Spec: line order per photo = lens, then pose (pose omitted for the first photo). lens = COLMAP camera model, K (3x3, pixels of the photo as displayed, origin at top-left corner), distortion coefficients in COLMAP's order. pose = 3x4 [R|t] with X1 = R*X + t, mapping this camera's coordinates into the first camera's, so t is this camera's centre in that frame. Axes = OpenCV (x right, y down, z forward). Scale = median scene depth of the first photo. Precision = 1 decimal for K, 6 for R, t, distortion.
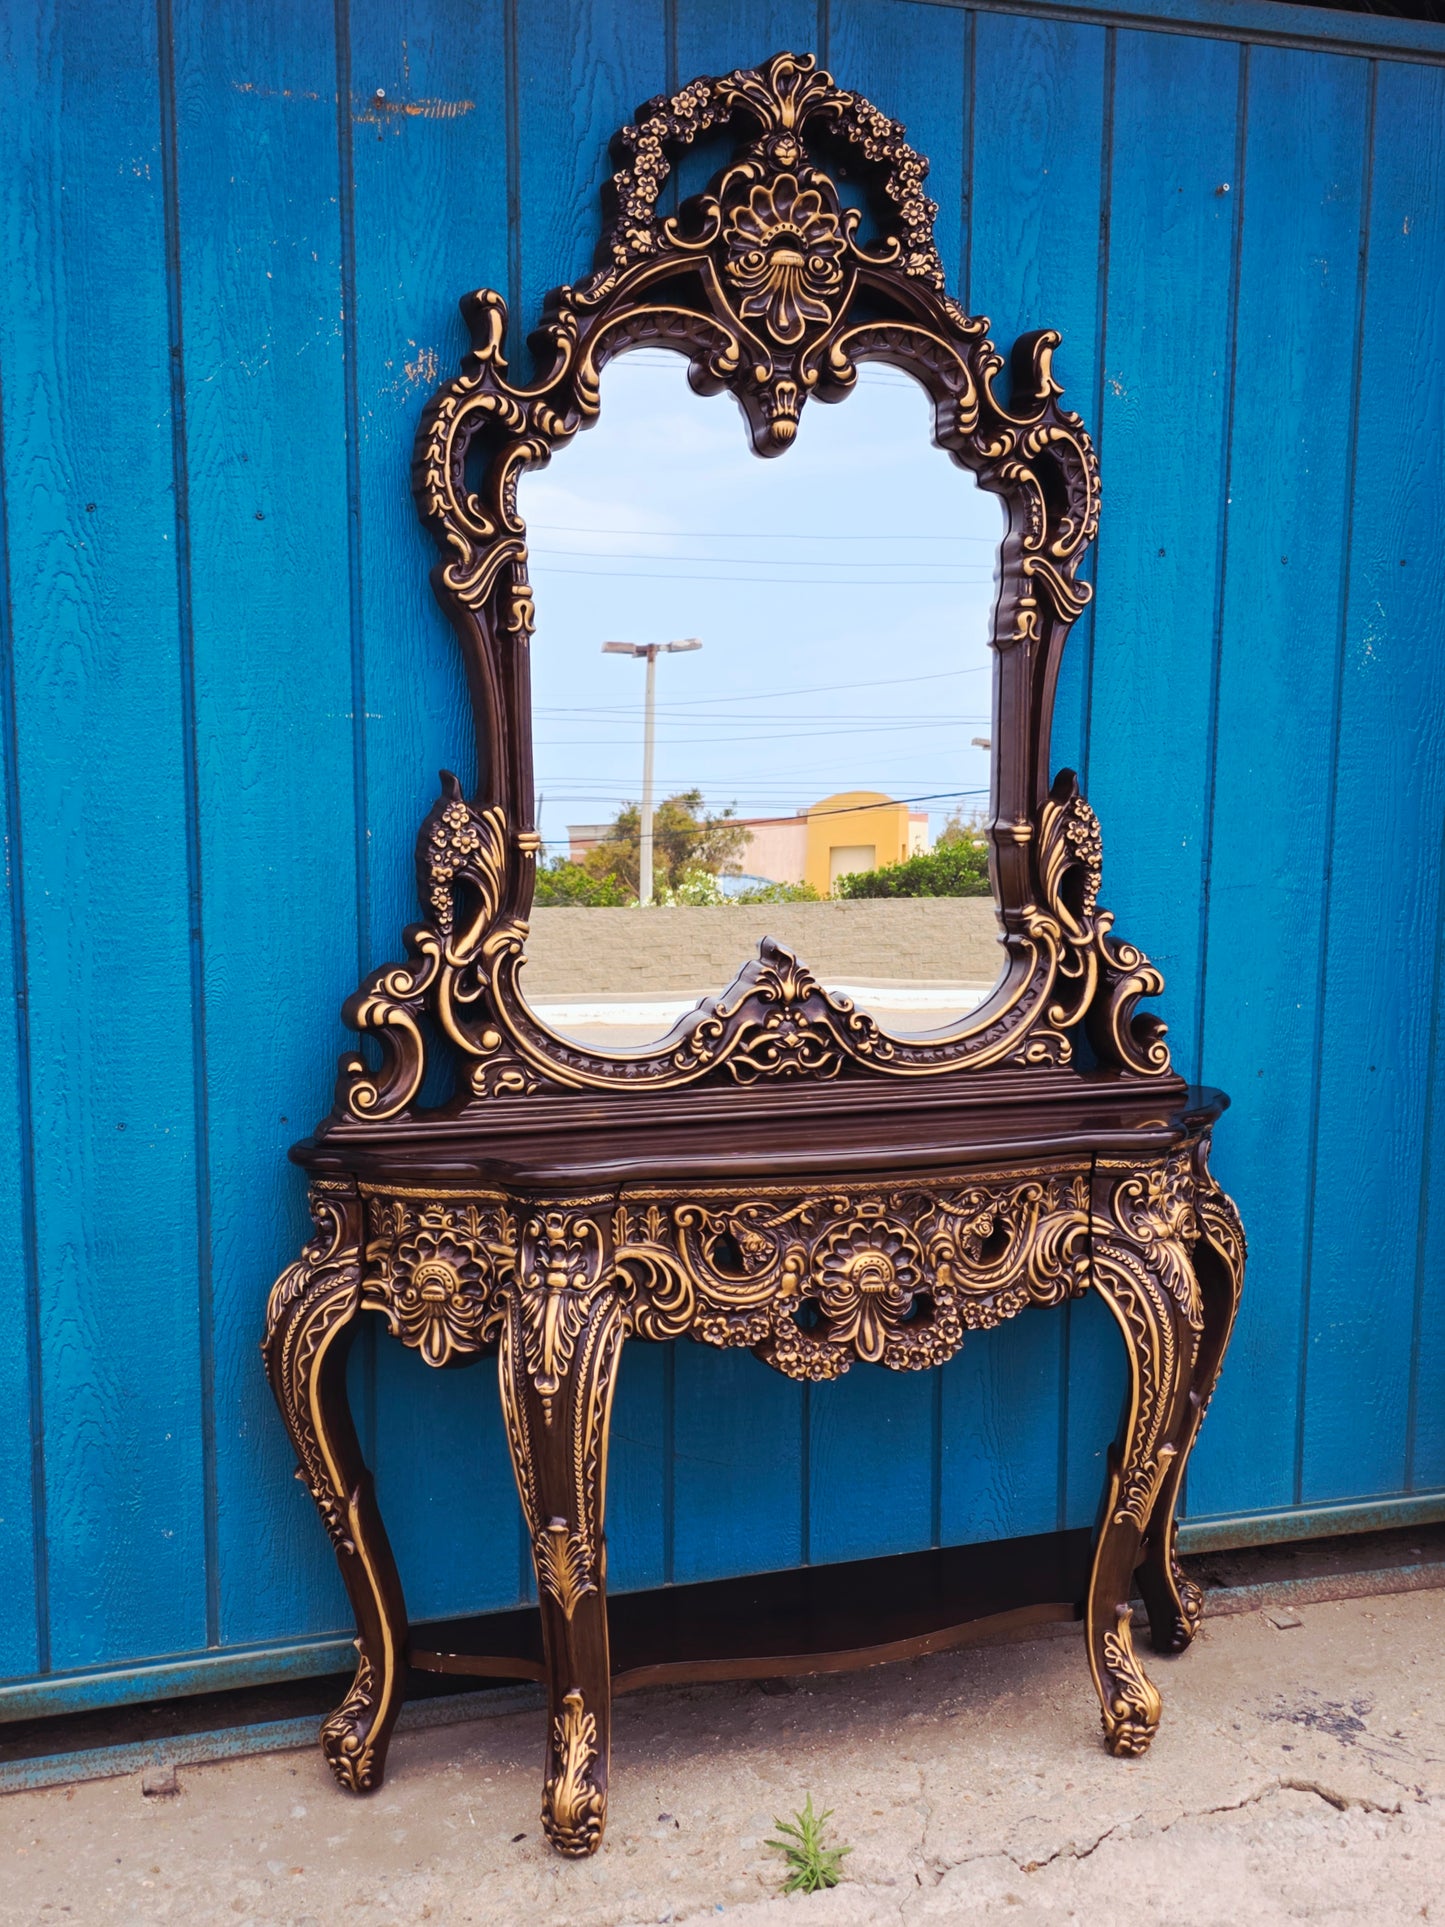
lens RADIAL K [[1908.6, 0, 708.7], [0, 1908.6, 975.1], [0, 0, 1]] dist [0.040567, 0.000000]
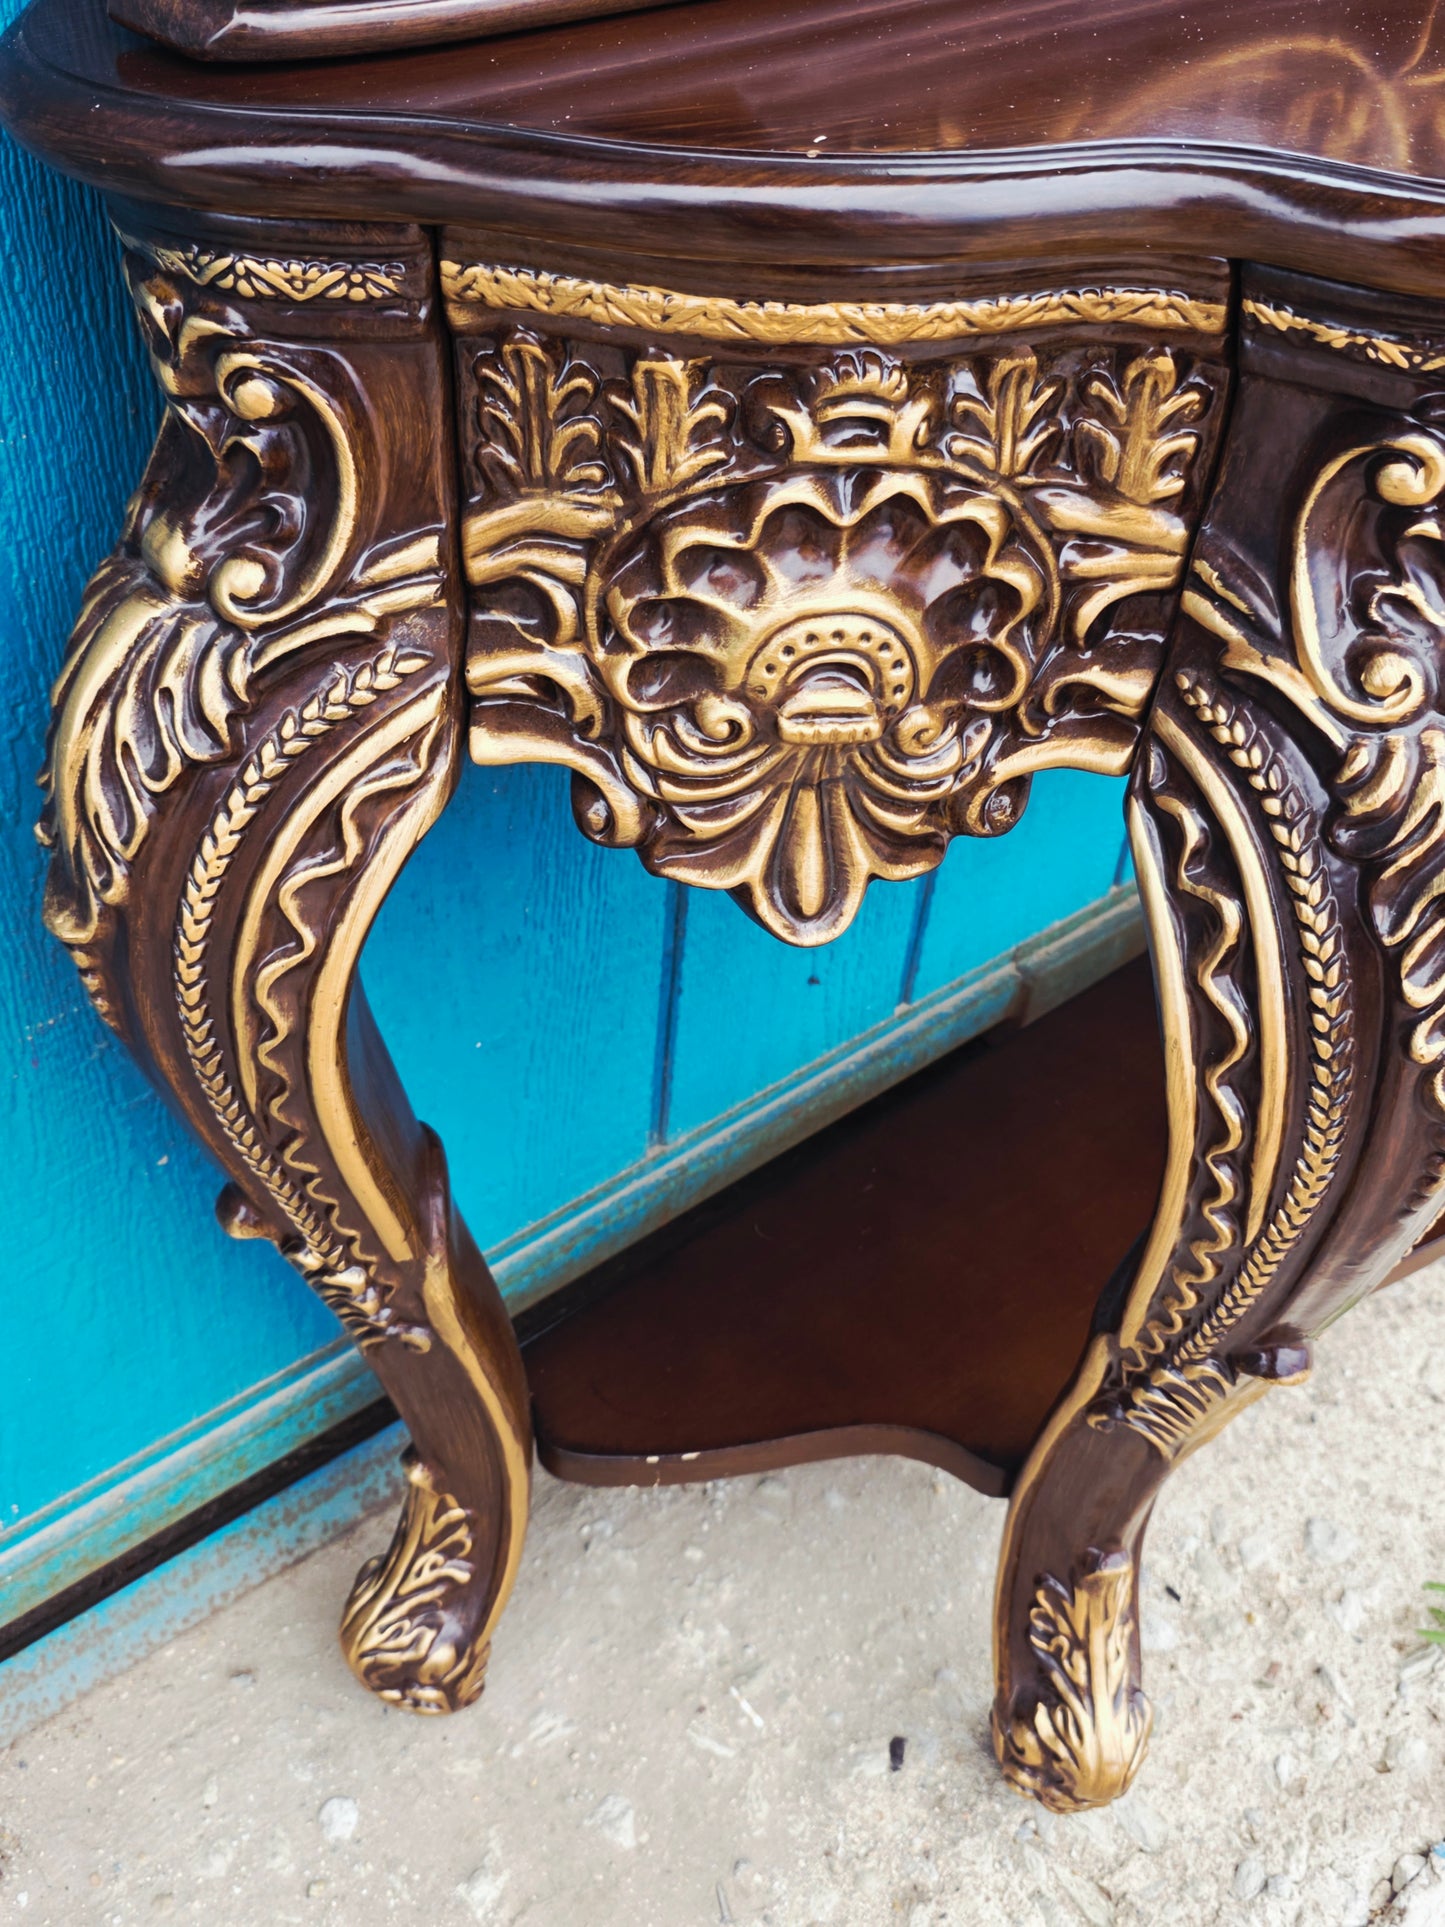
lens RADIAL K [[1908.6, 0, 689.5], [0, 1908.6, 955.4], [0, 0, 1]] dist [0.040567, 0.000000]
pose [[0.925558, -0.207438, 0.316720, -0.235733], [-0.021677, 0.806136, 0.591333, 0.042779], [-0.377984, -0.554179, 0.741629, 0.769360]]
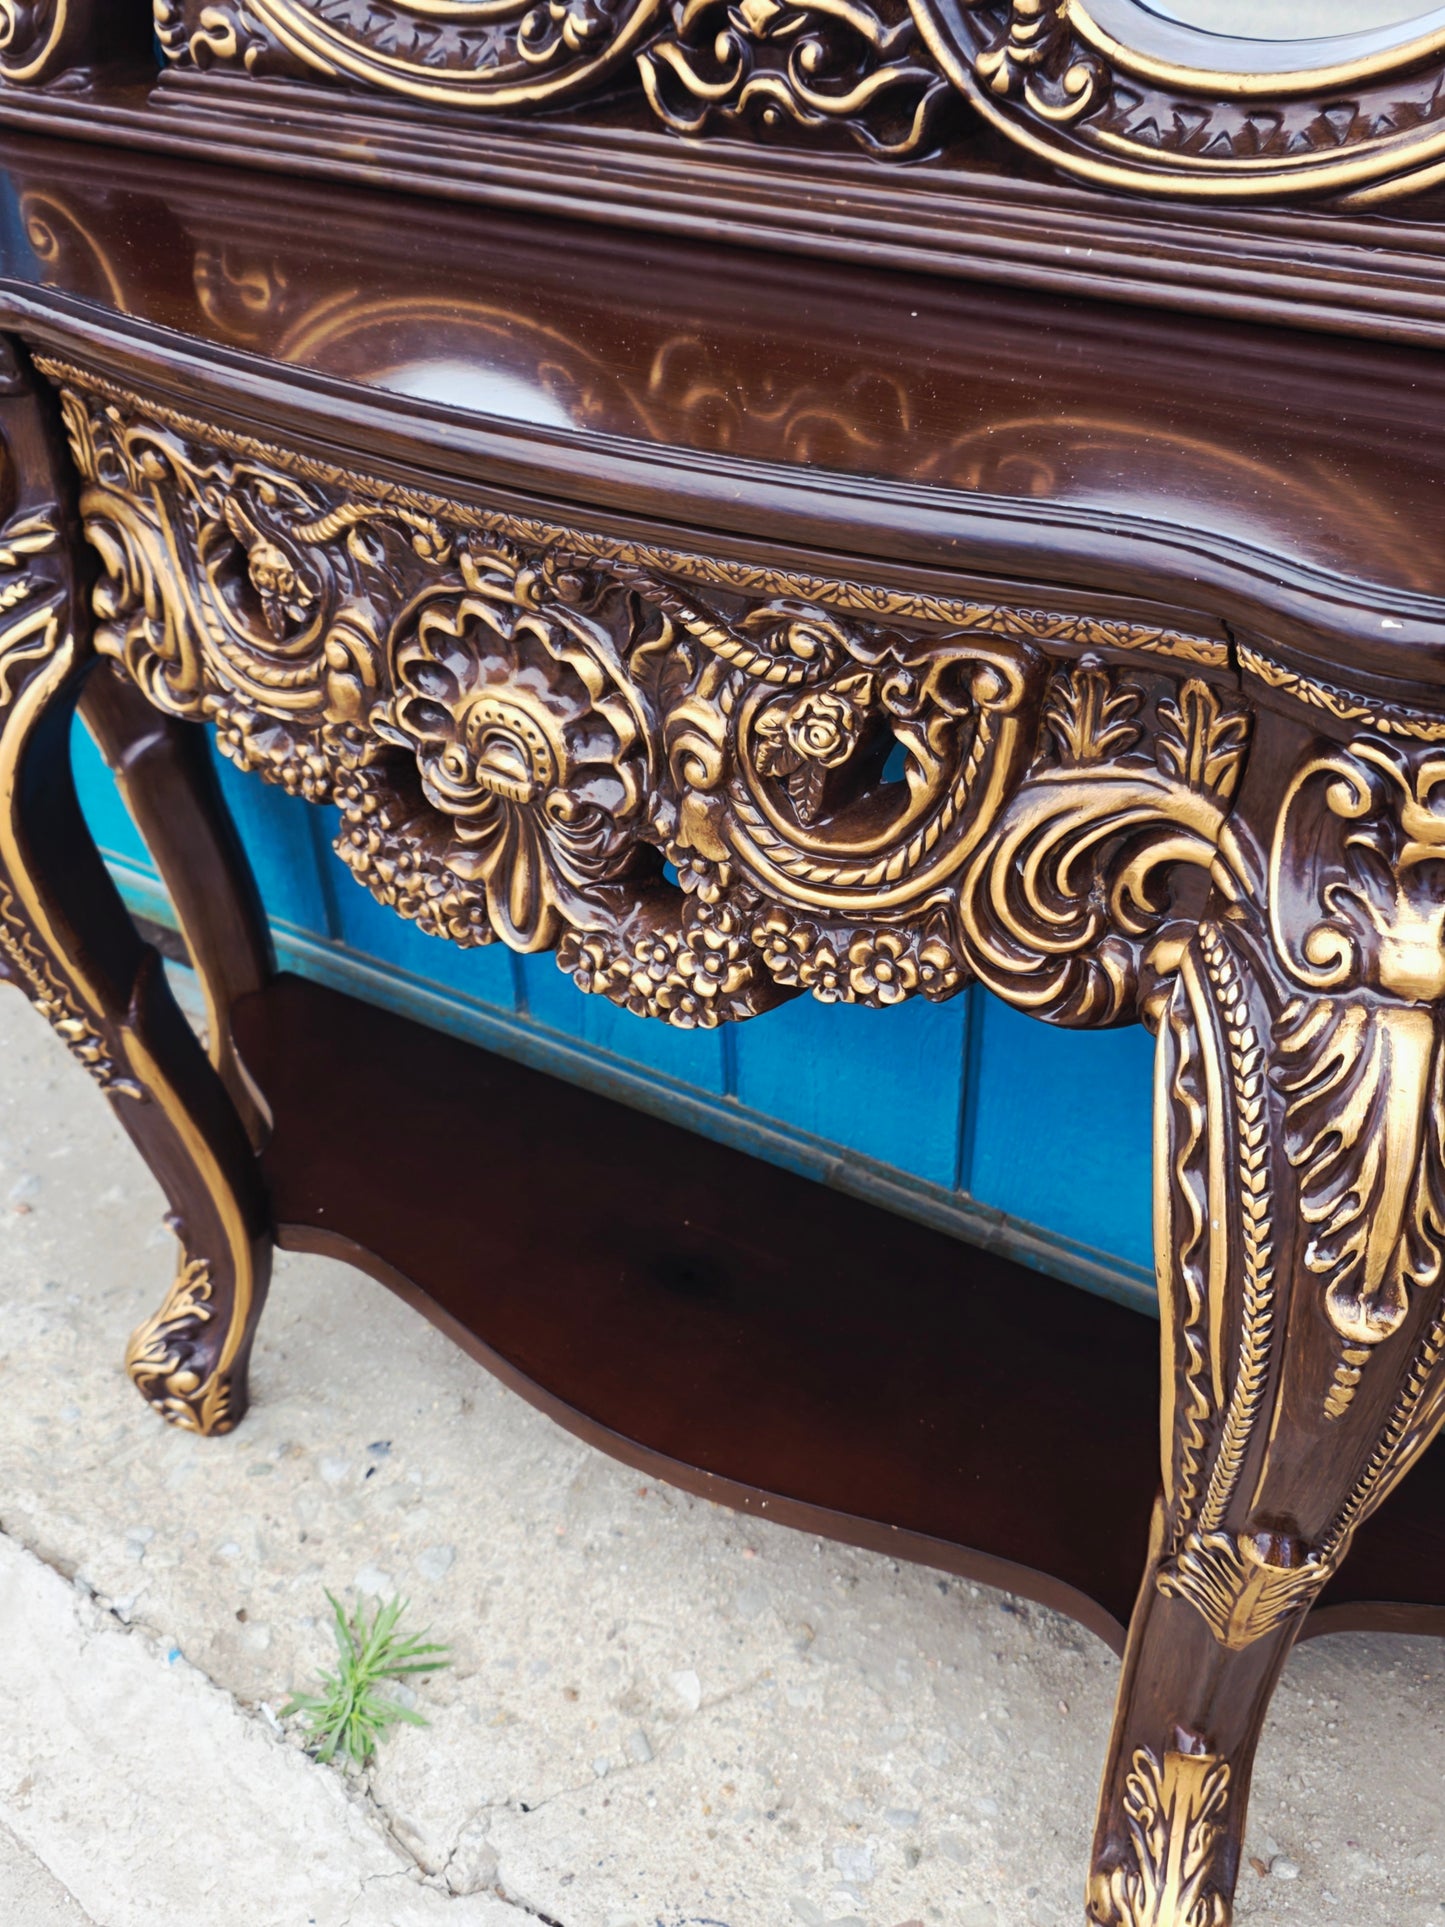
lens RADIAL K [[1908.6, 0, 753.4], [0, 1908.6, 990.0], [0, 0, 1]] dist [0.040567, 0.000000]
pose [[0.628295, 0.445219, -0.637986, 0.357126], [-0.058995, 0.844963, 0.531560, -0.001477], [0.775735, -0.296339, 0.557152, 0.792507]]
